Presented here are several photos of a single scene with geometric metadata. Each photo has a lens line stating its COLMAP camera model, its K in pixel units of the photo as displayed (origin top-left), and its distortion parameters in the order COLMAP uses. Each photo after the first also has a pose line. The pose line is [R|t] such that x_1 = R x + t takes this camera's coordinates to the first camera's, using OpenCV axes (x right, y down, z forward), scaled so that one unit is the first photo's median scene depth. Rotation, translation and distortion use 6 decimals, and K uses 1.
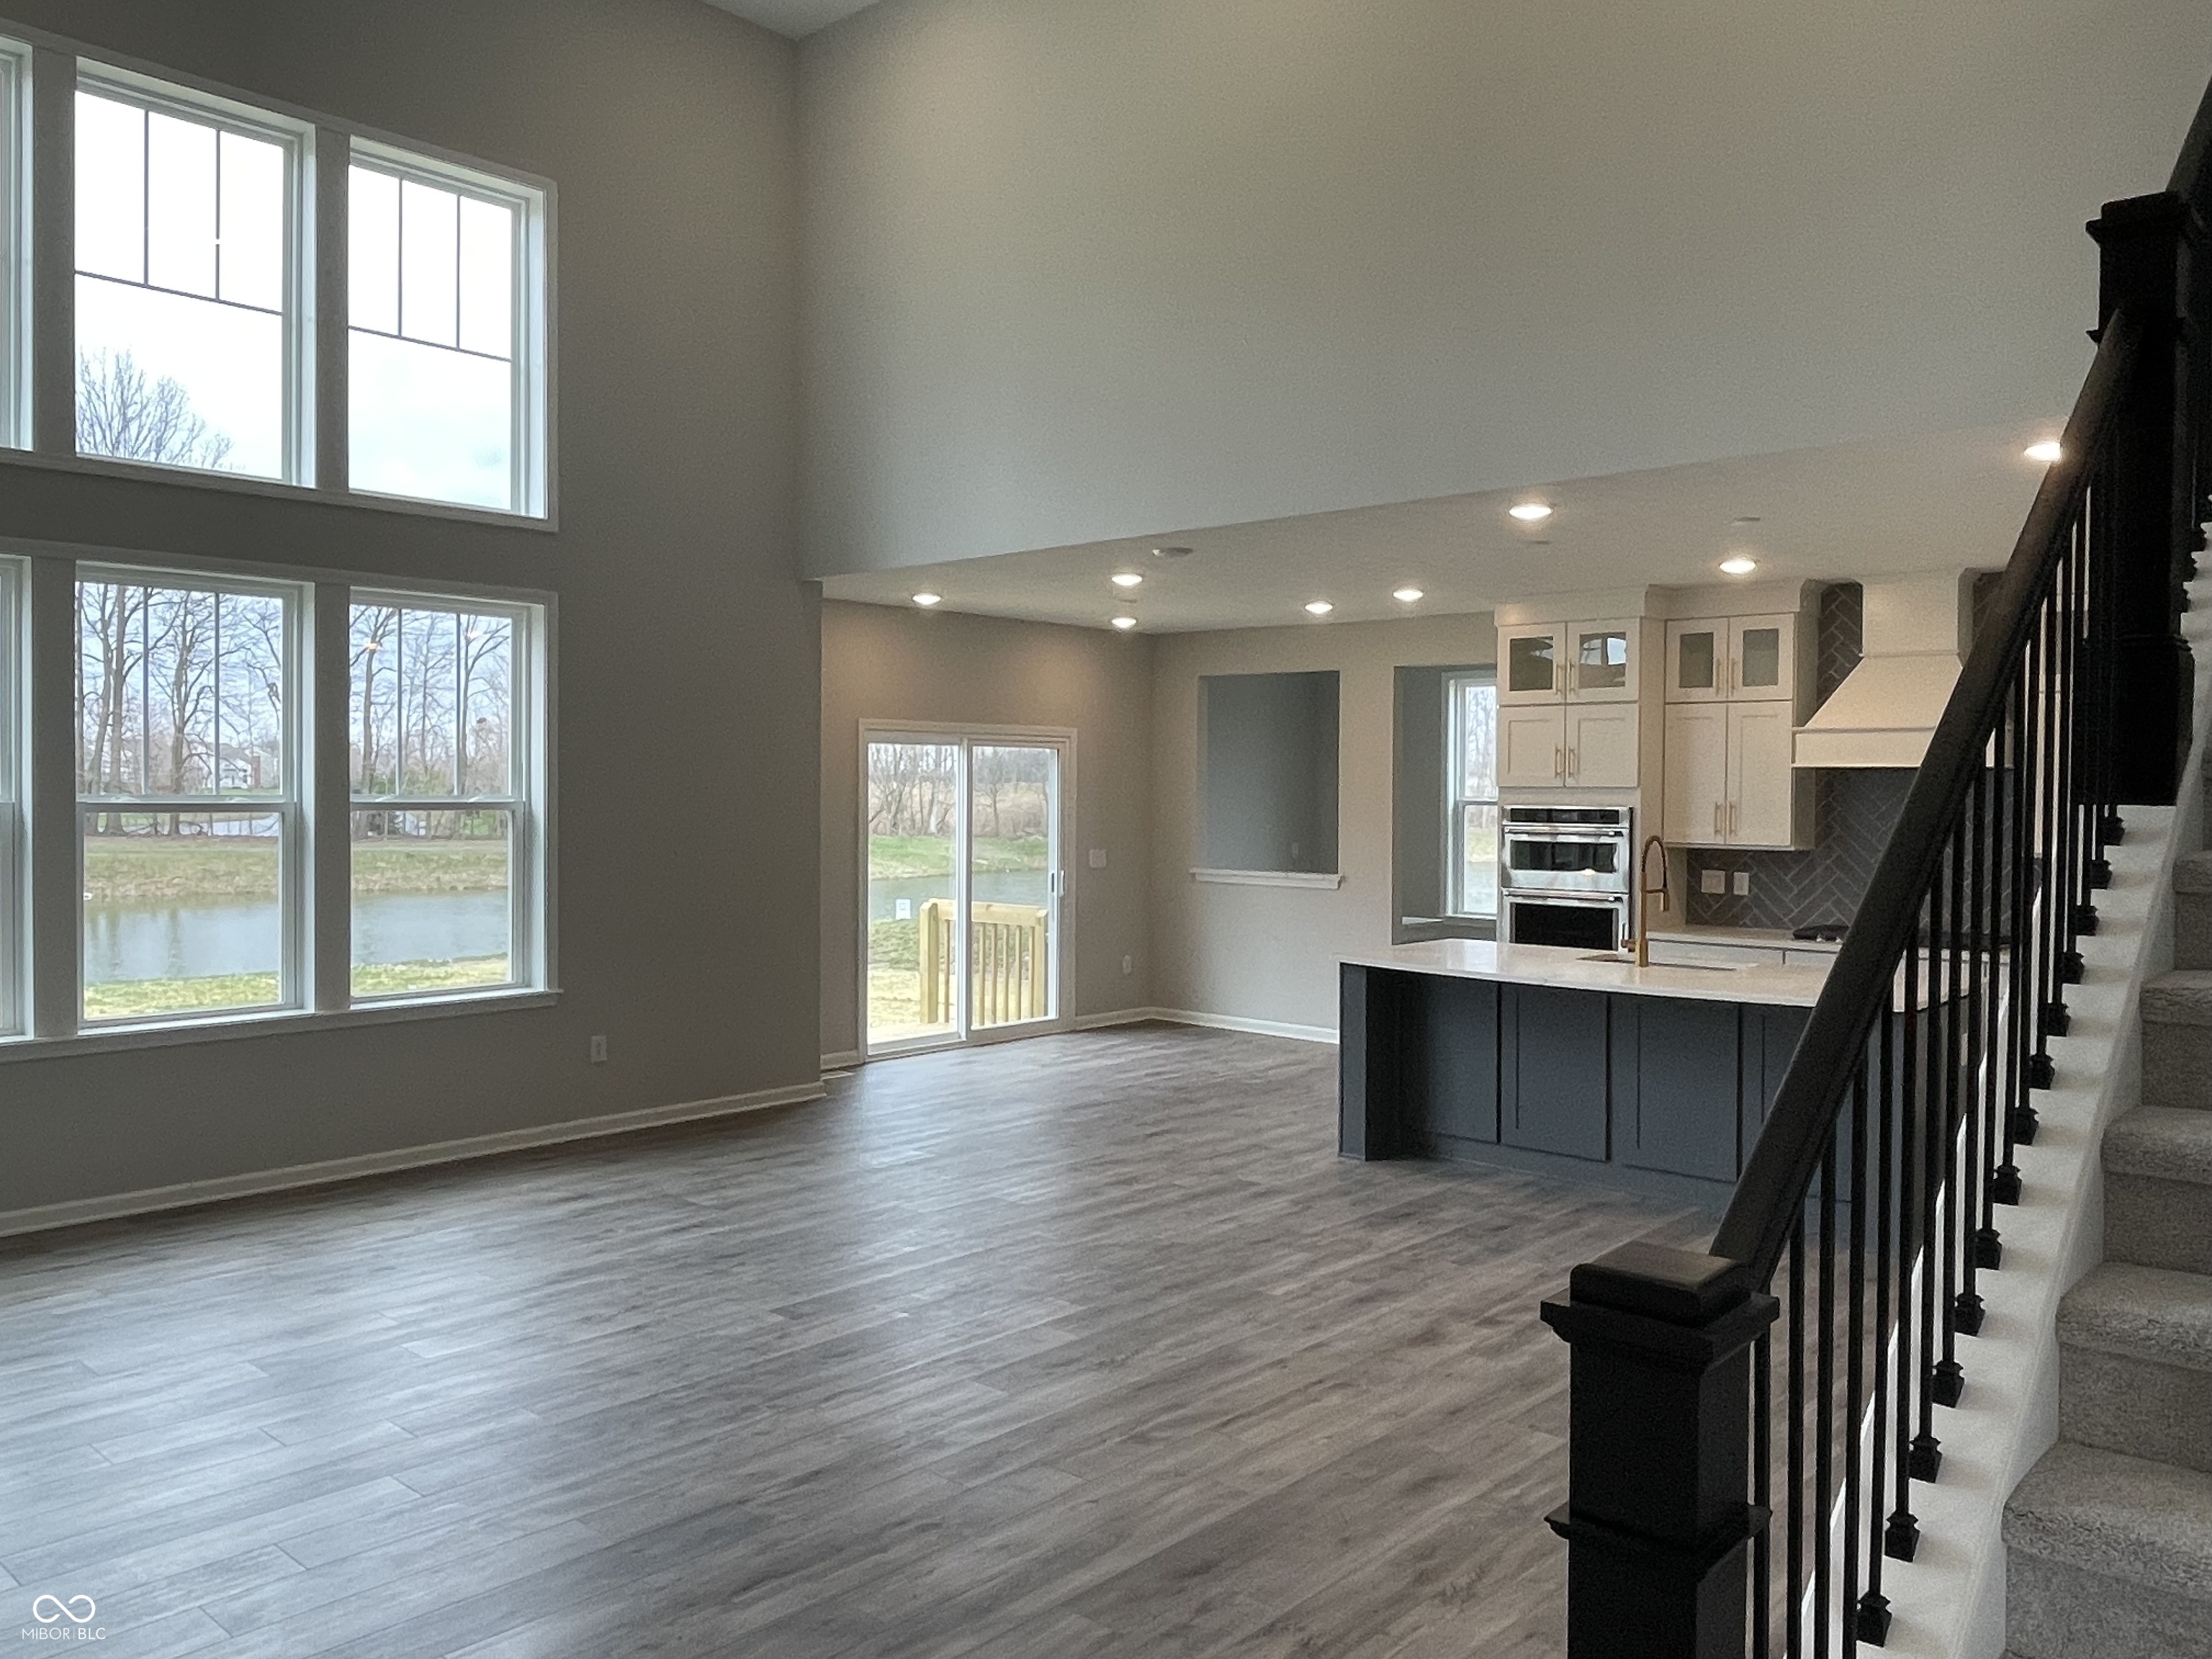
lens RADIAL K [[1677.7, 0, 1100.3], [0, 1677.7, 814.5], [0, 0, 1]] dist [-0.011966, -0.001855]
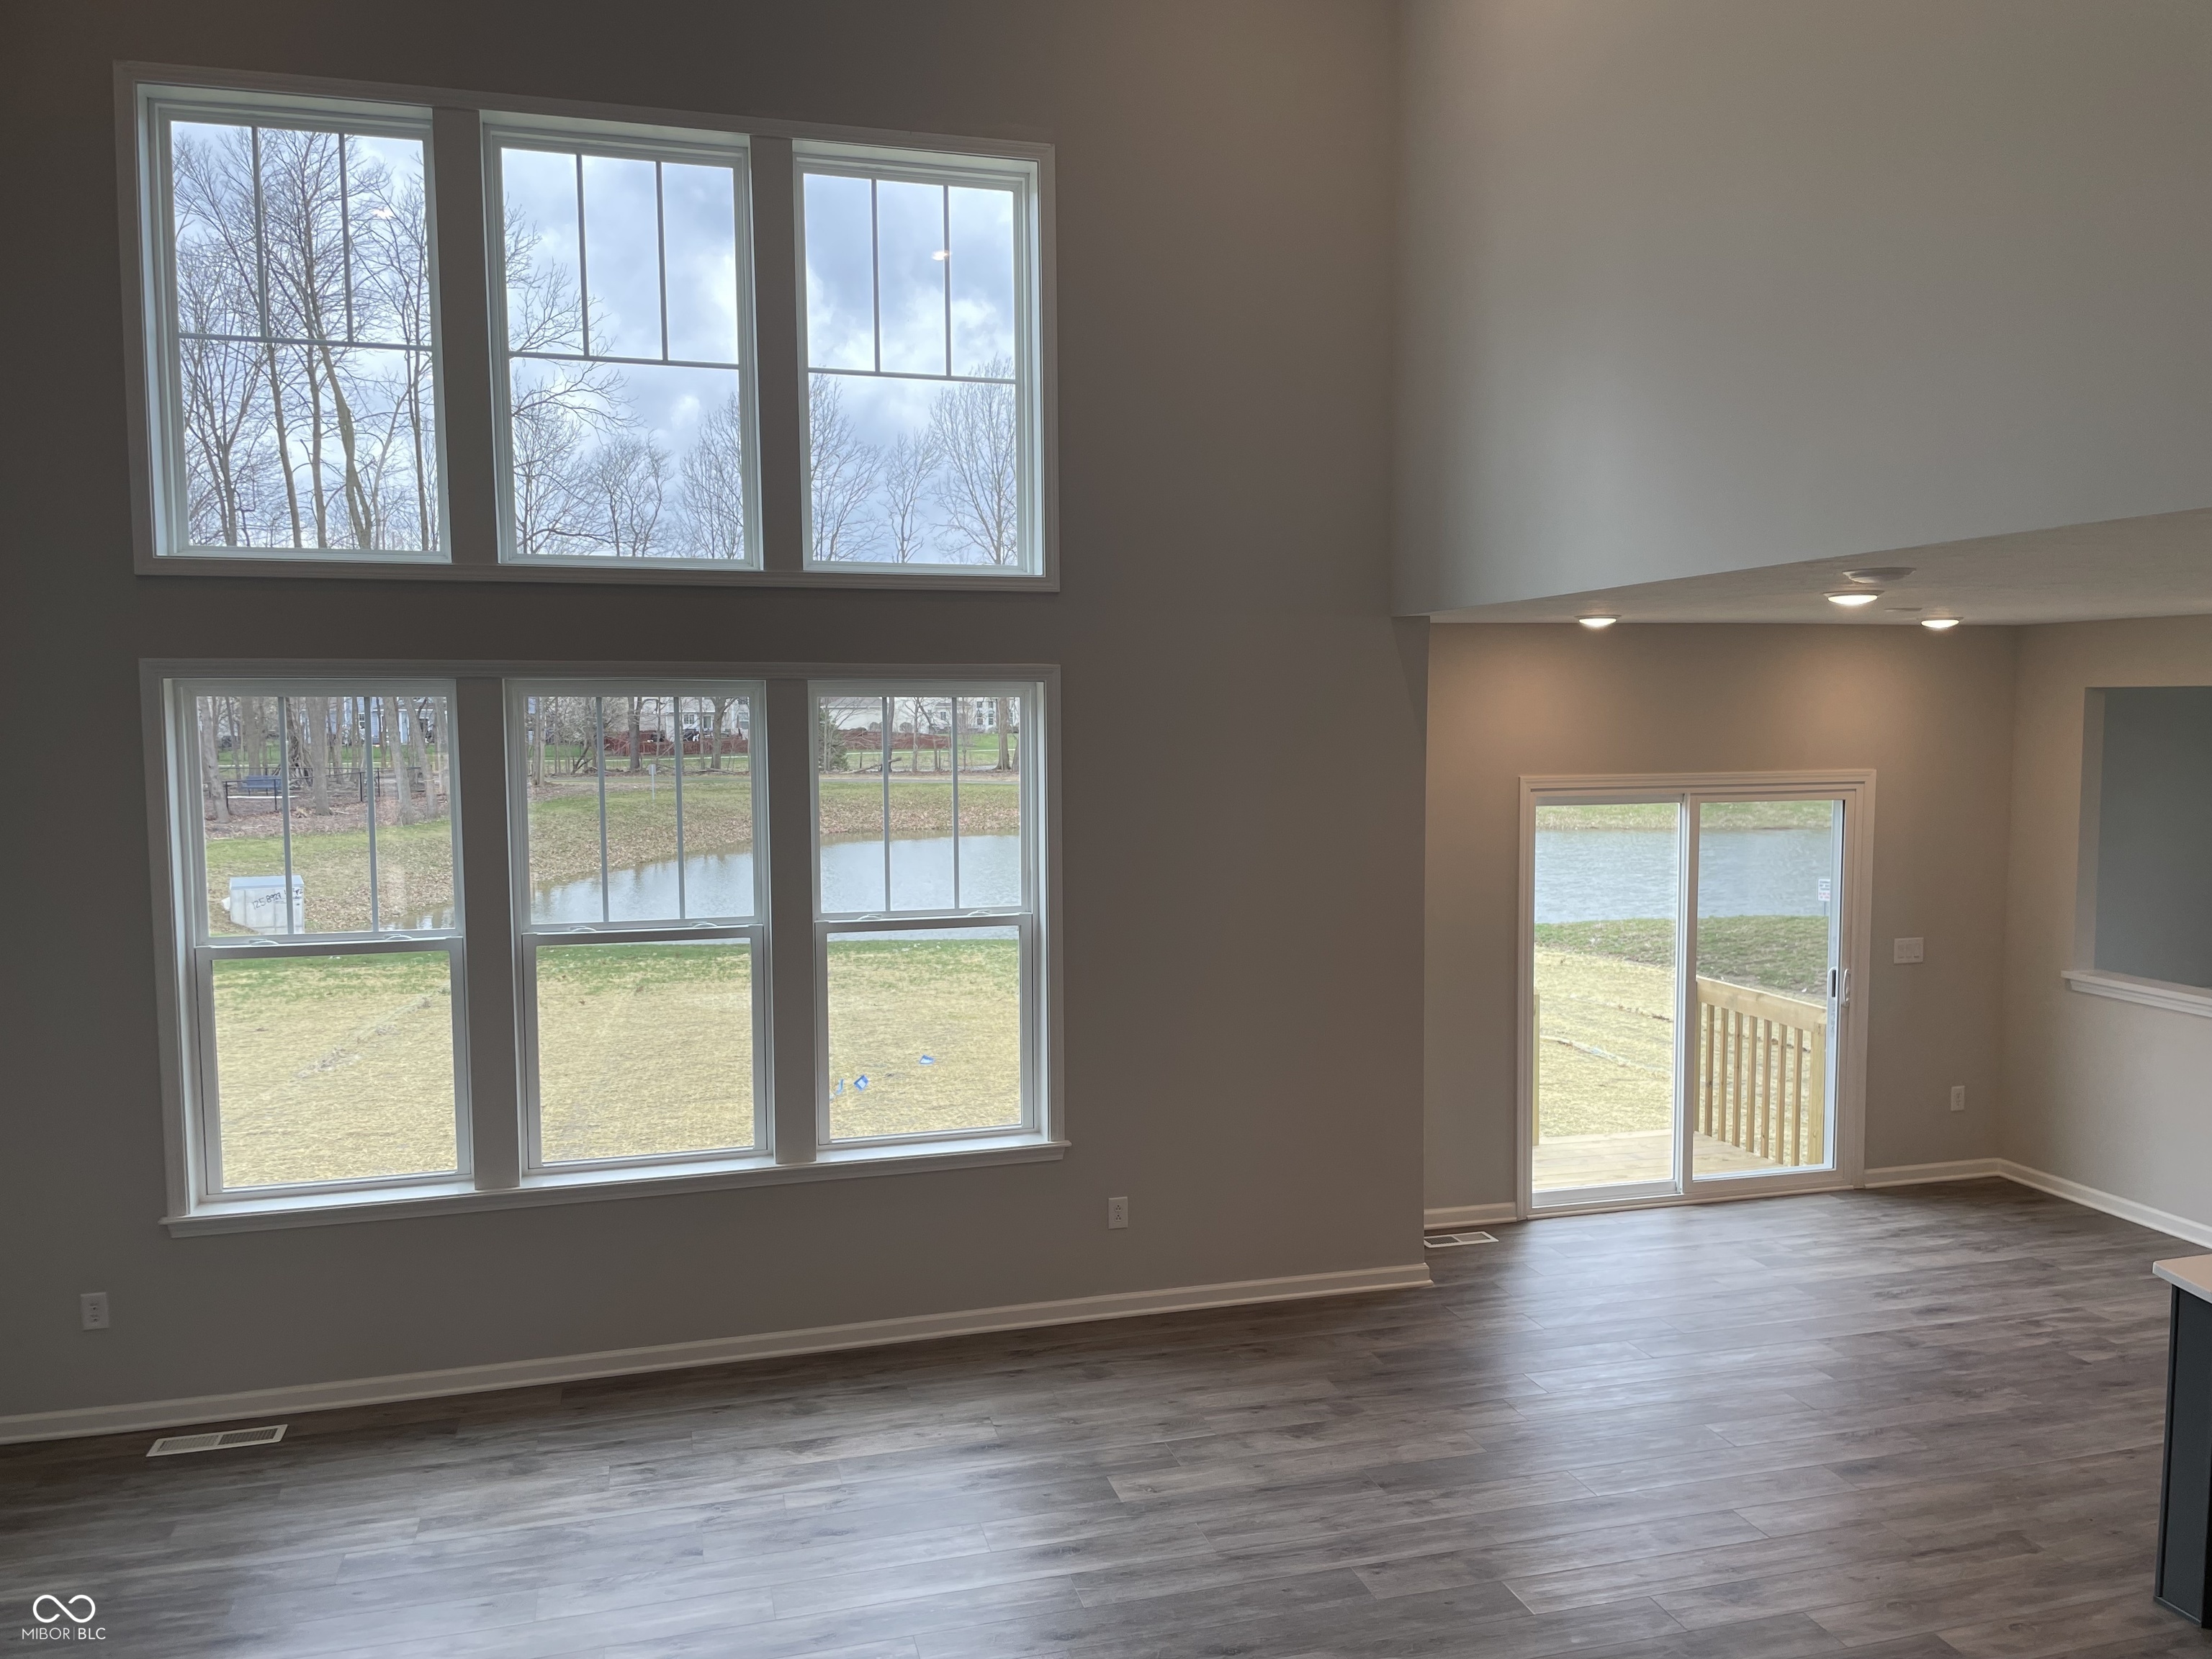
lens RADIAL K [[1683.0, 0, 1116.2], [0, 1683.0, 845.4], [0, 0, 1]] dist [0.055860, -0.007537]
pose [[0.848819, 0.030135, -0.527823, 0.138207], [0.003924, 0.997988, 0.063288, -0.096526], [0.528668, -0.055792, 0.846993, 0.310546]]
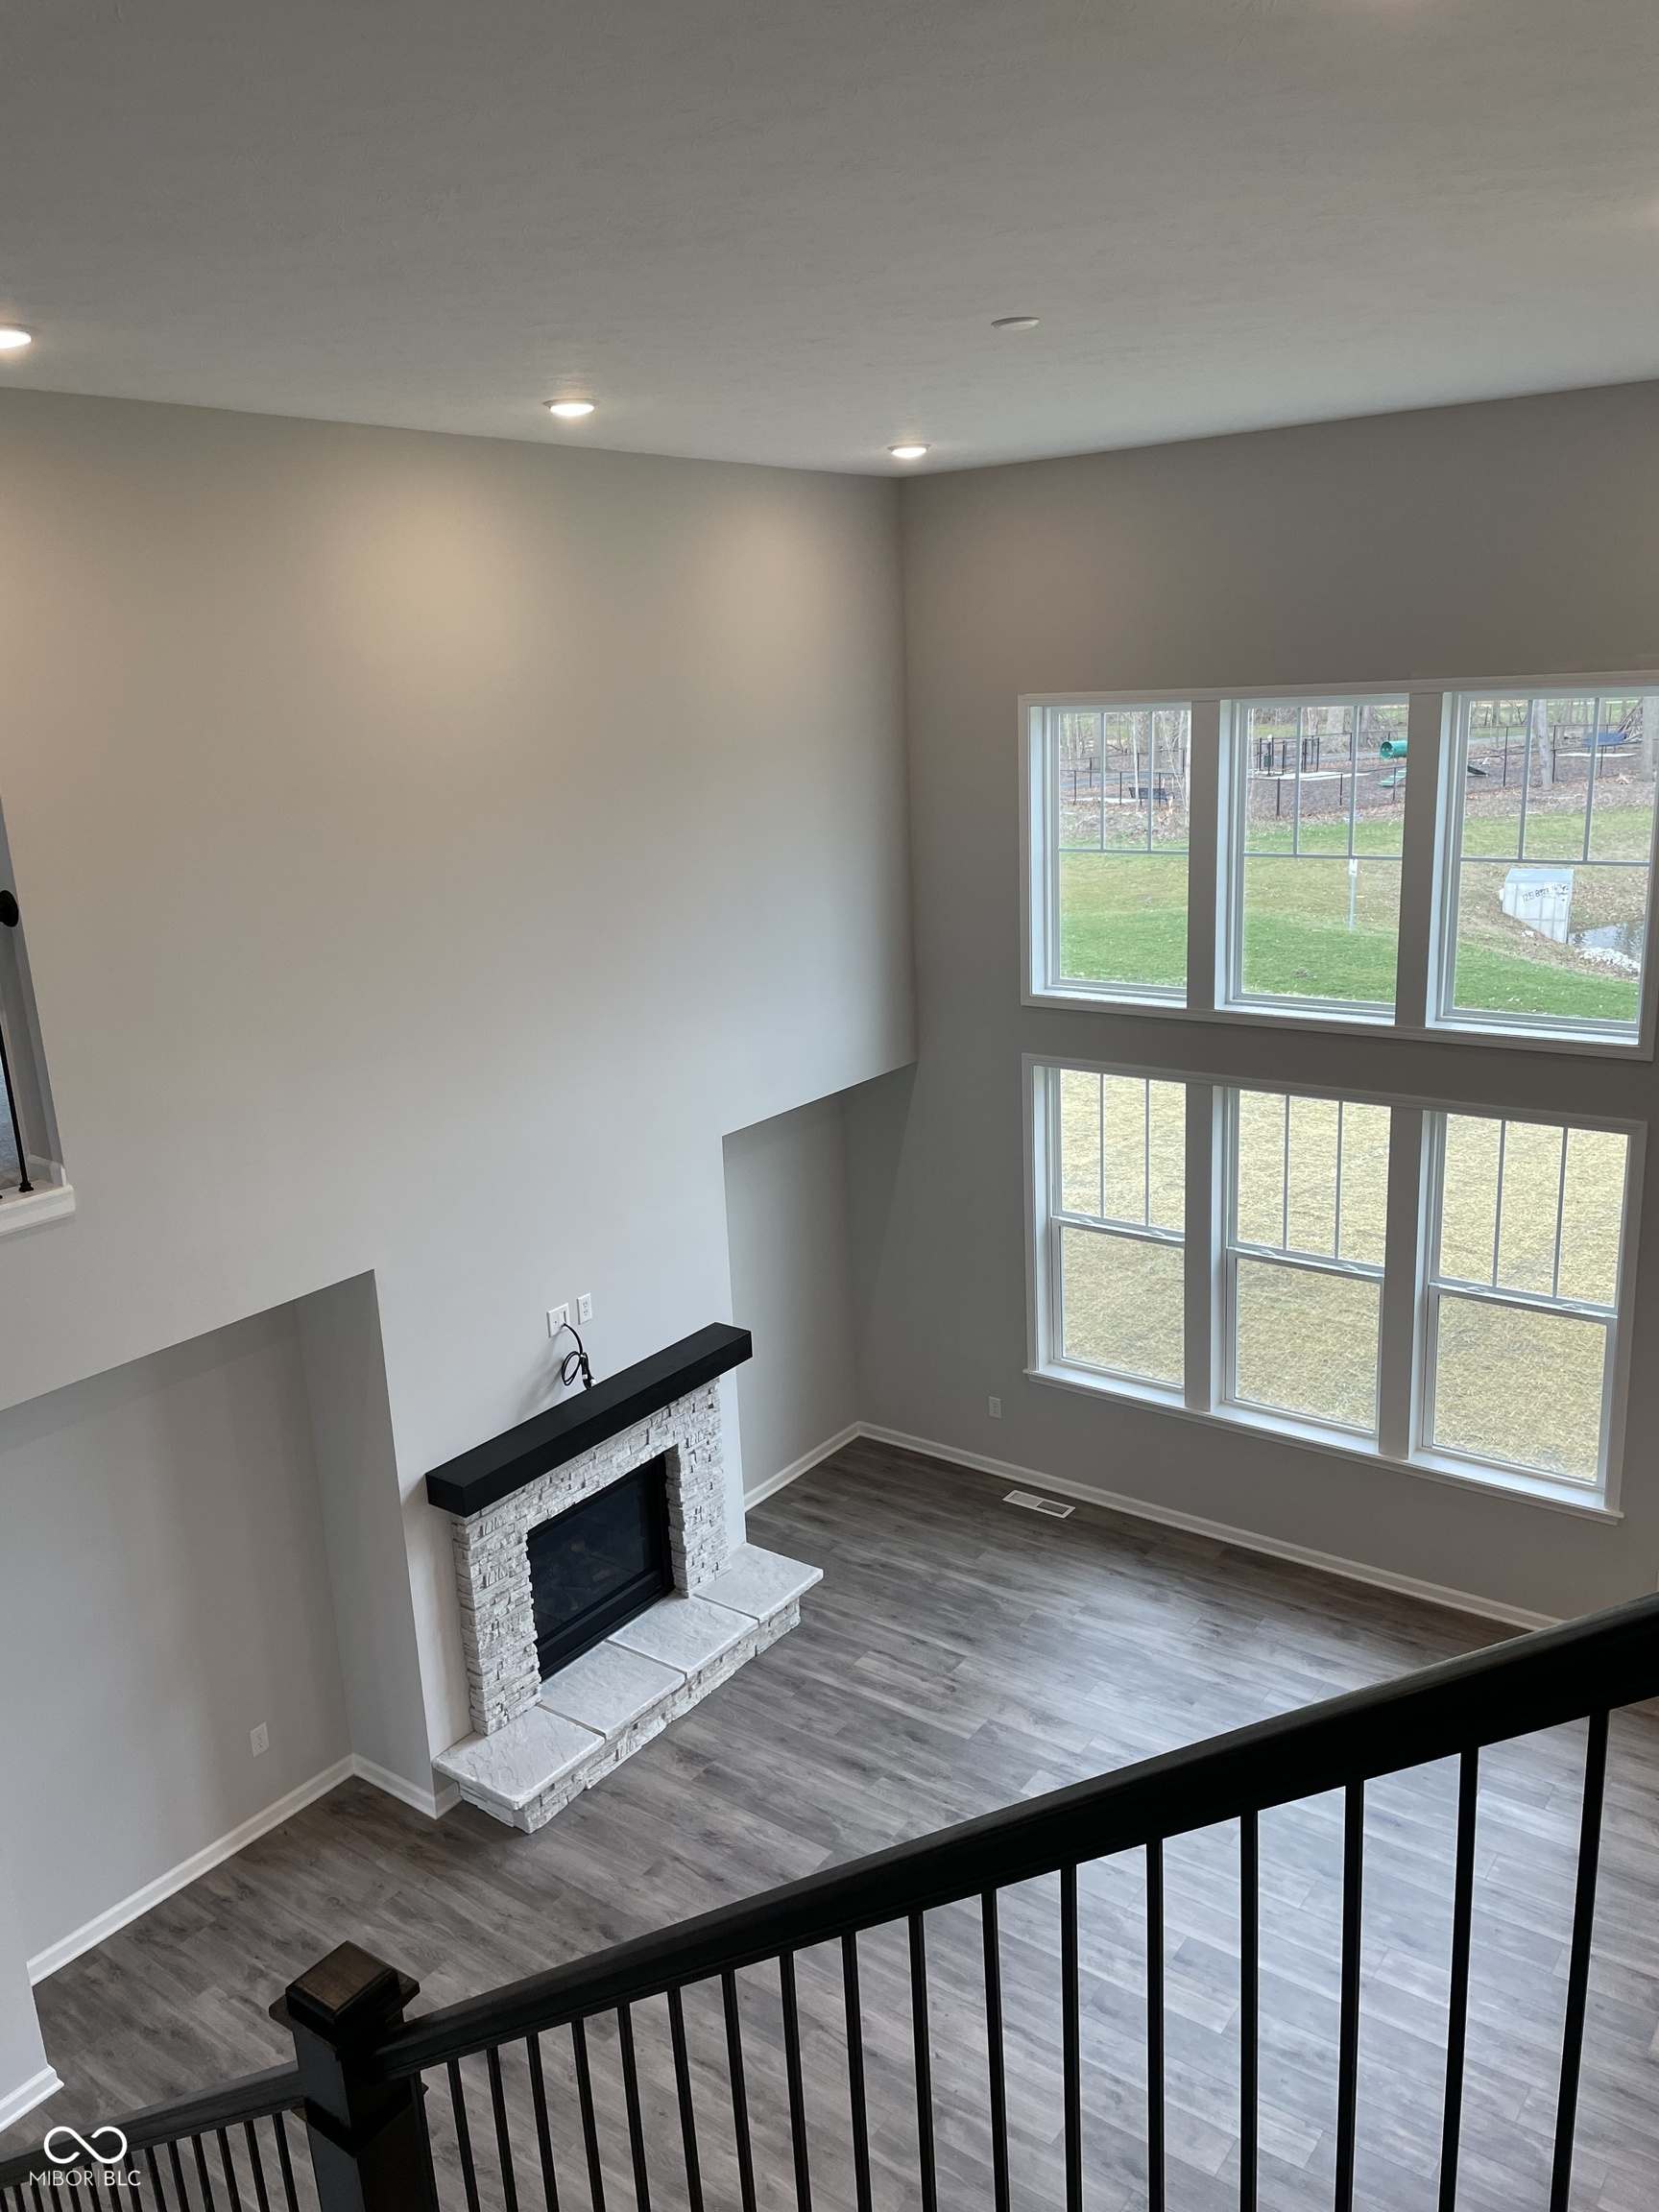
lens RADIAL K [[1683.0, 0, 829.5], [0, 1683.0, 1106.0], [0, 0, 1]] dist [0.055860, -0.007537]
pose [[0.104383, 0.242552, -0.964507, 0.539368], [0.028704, 0.968666, 0.246704, -0.389063], [0.994123, -0.053437, 0.094150, 0.459646]]
